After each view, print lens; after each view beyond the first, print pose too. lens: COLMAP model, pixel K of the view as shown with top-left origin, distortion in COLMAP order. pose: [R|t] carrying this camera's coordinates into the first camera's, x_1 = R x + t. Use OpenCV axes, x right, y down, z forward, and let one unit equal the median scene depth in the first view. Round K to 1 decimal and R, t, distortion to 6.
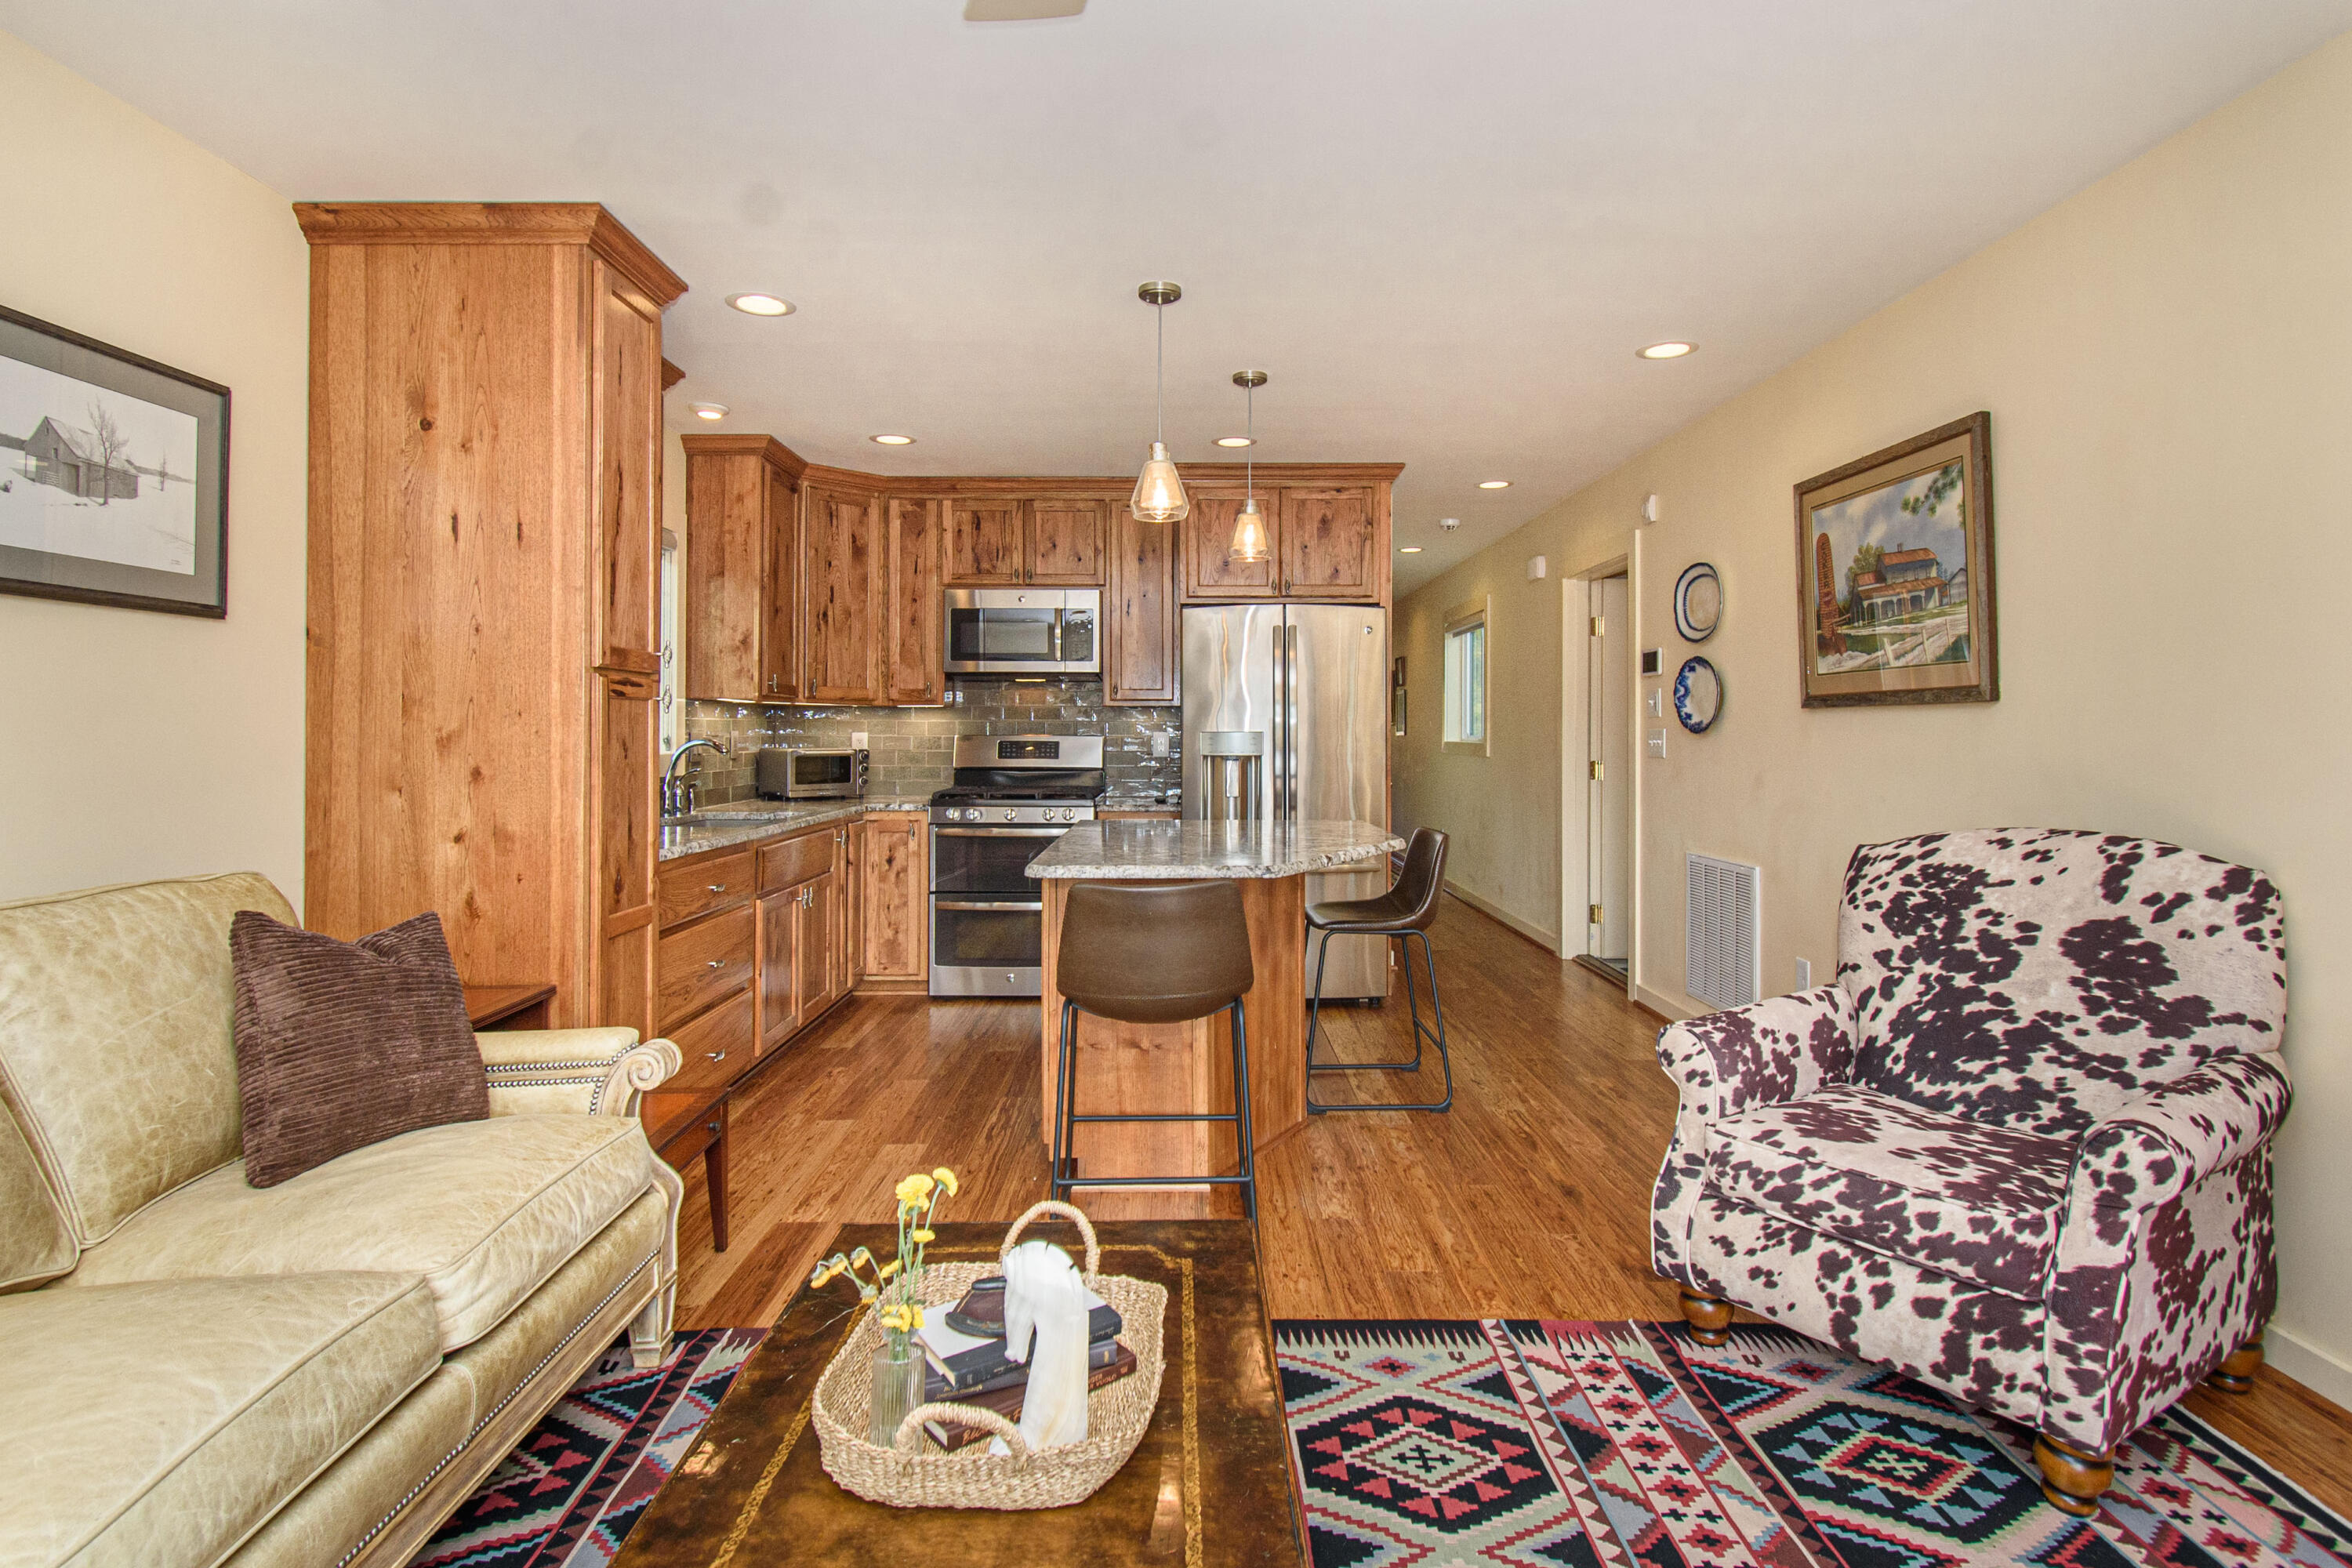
lens RADIAL K [[1186.4, 0, 1185.2], [0, 1186.4, 723.3], [0, 0, 1]] dist [0.003107, -0.003656]
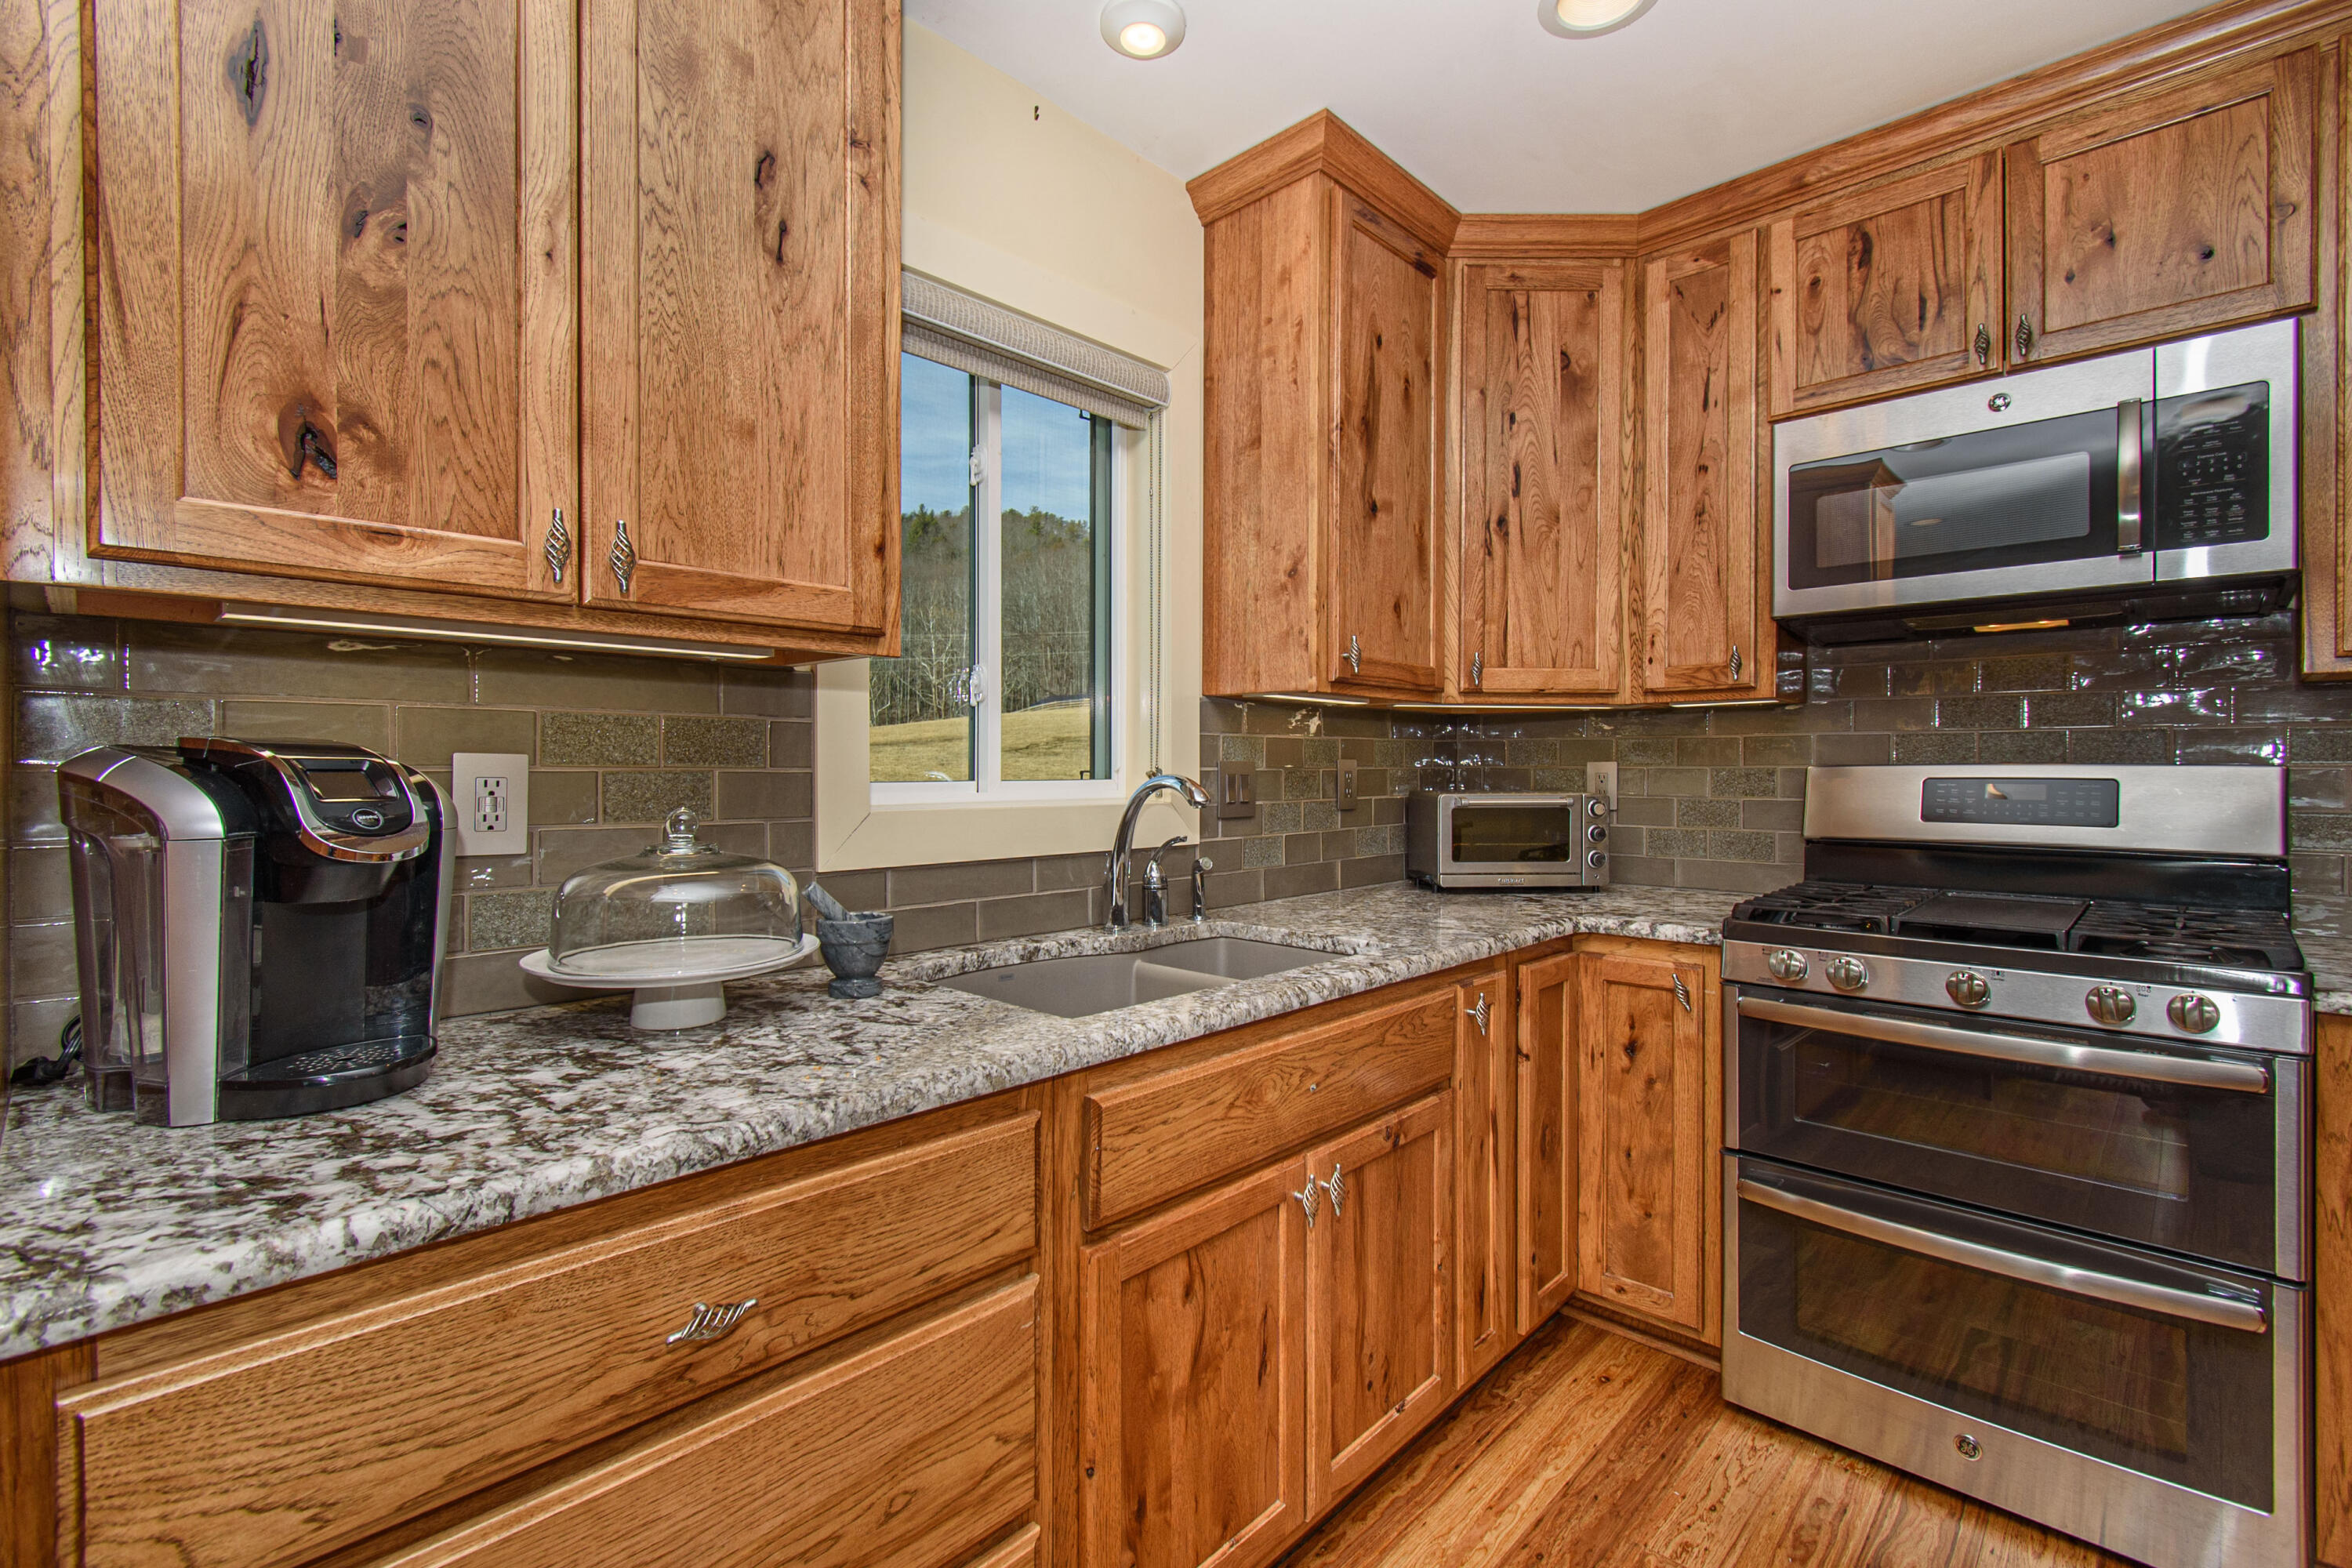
lens RADIAL K [[1048.4, 0, 1195.5], [0, 1048.4, 771.7], [0, 0, 1]] dist [0.001658, -0.000784]
pose [[0.726426, 0.000414, -0.687245, -0.156760], [0.008506, 0.999918, 0.009593, 0.011672], [0.687192, -0.012815, 0.726363, 0.966460]]
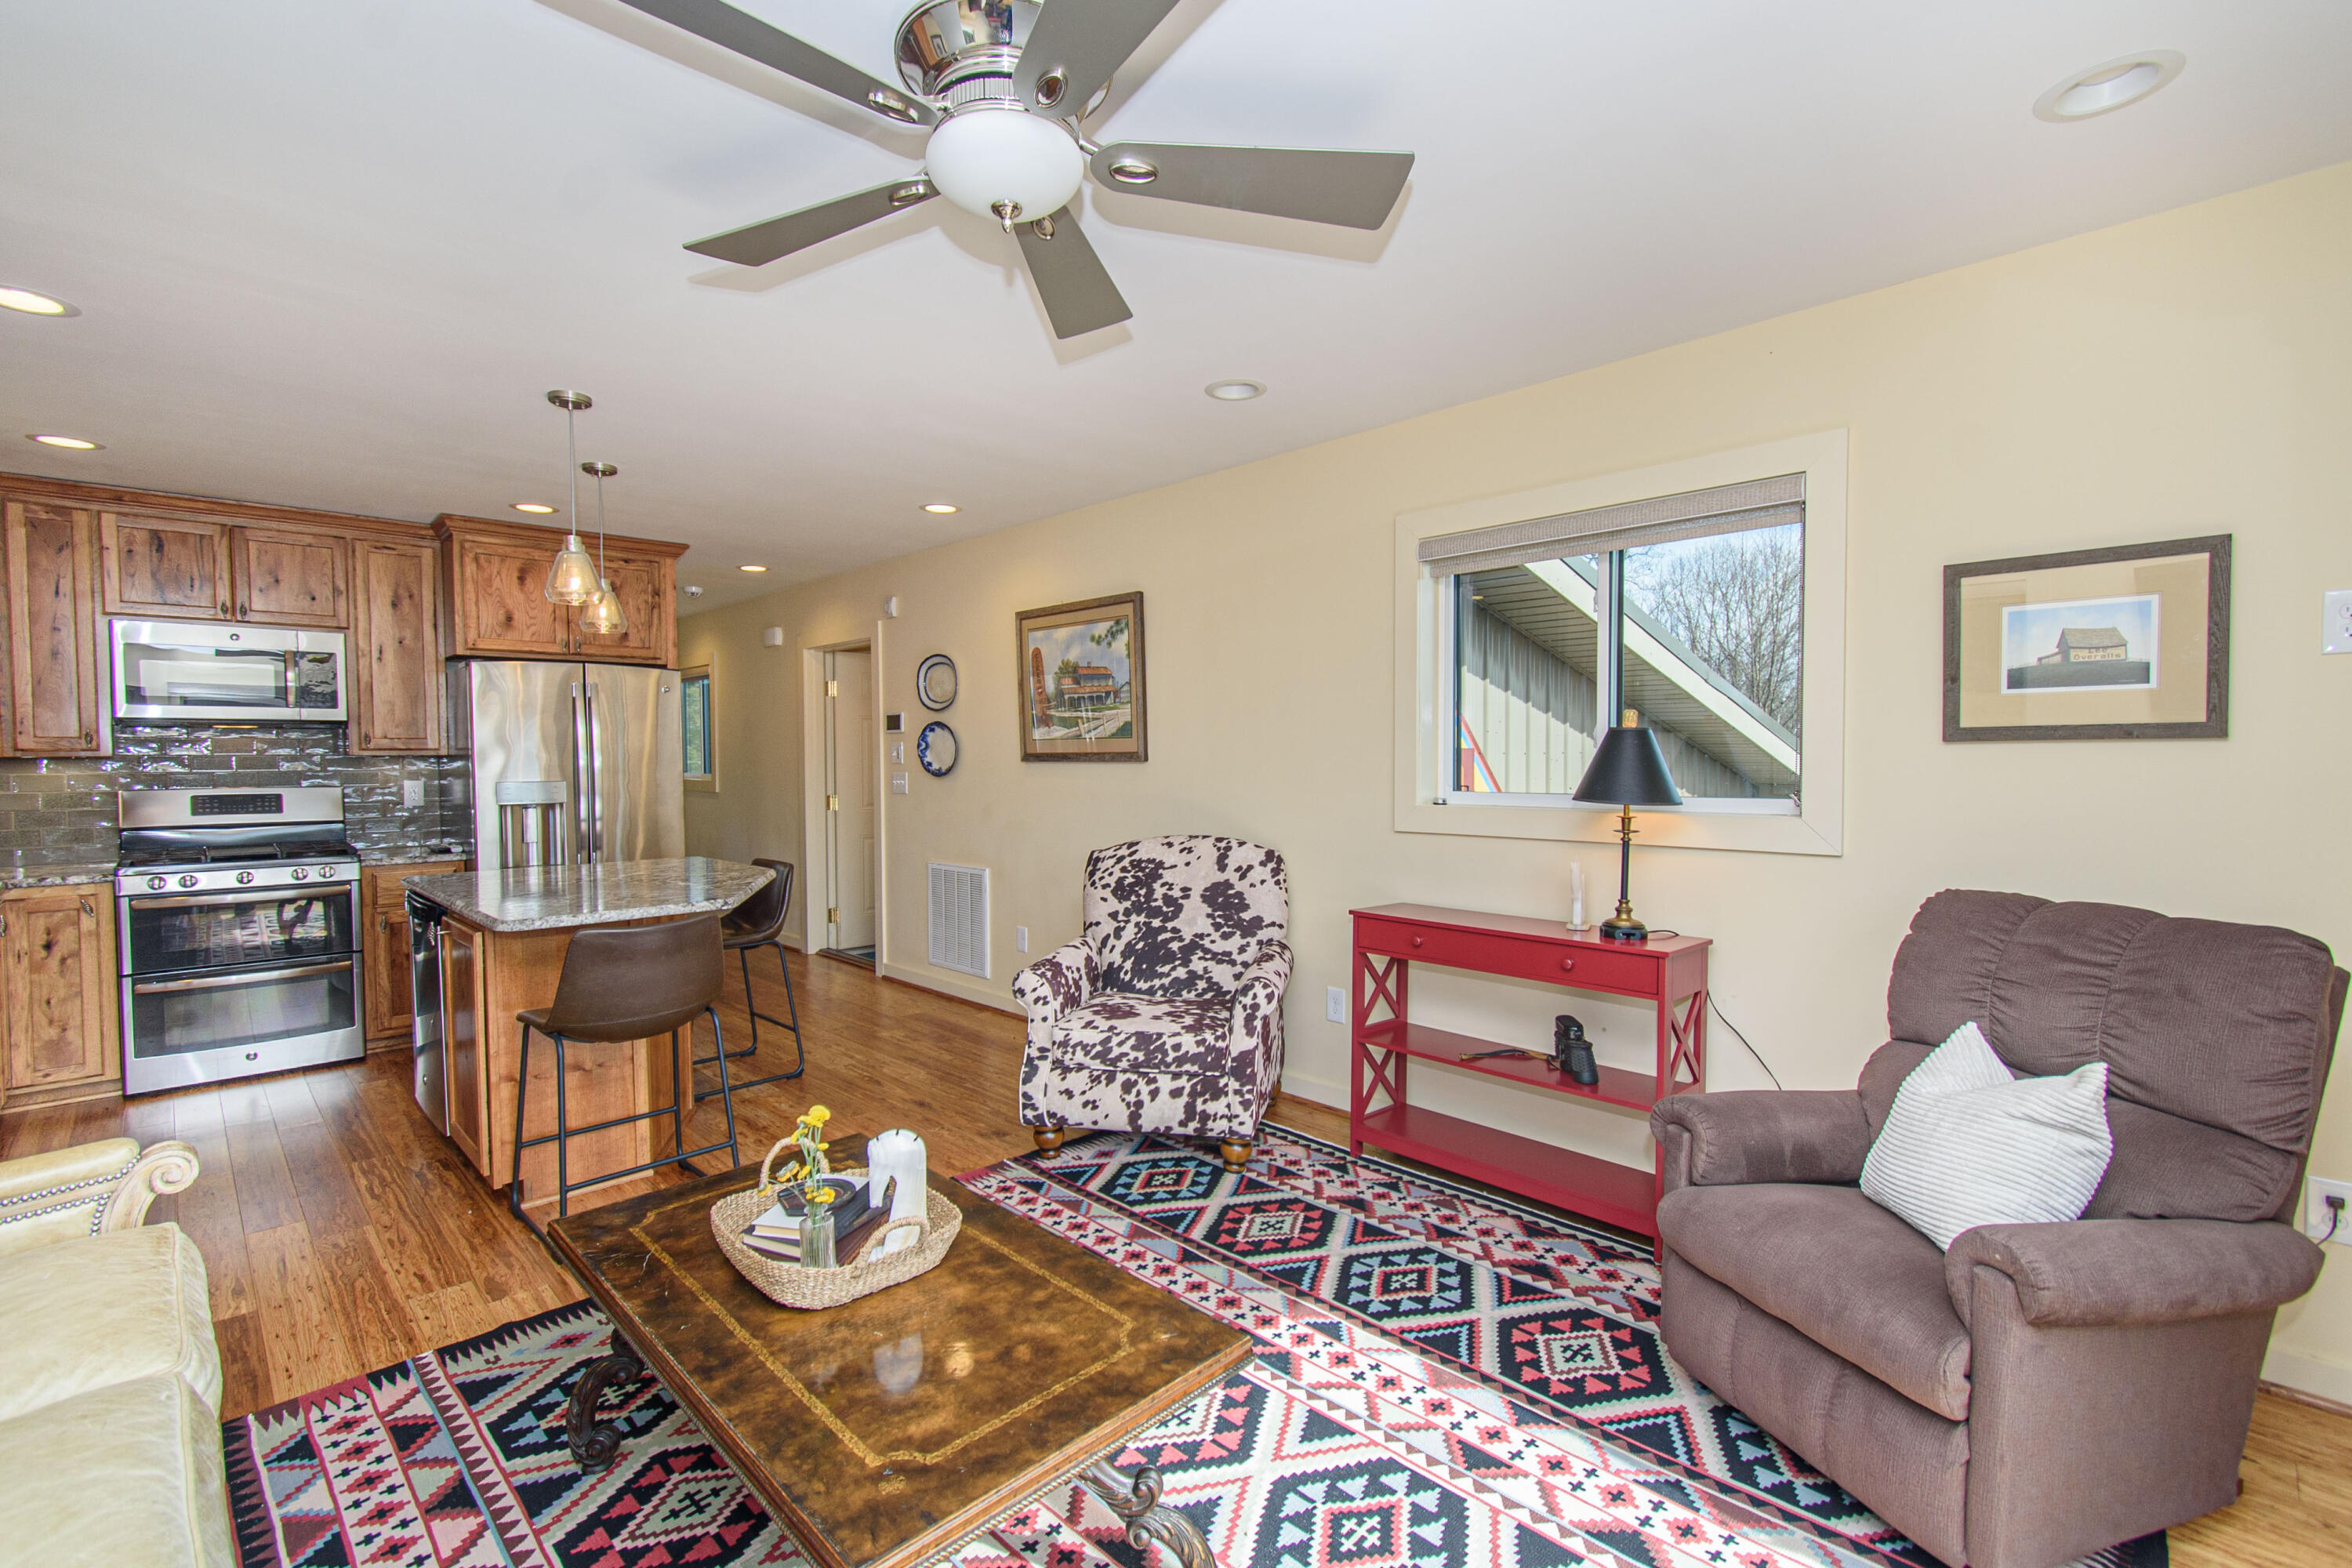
lens RADIAL K [[1048.4, 0, 1172.6], [0, 1048.4, 791.3], [0, 0, 1]] dist [0.001658, -0.000784]
pose [[0.724757, -0.030232, 0.688341, -0.288753], [0.002229, 0.999135, 0.041535, -0.033199], [-0.689001, -0.028568, 0.724197, -0.109479]]
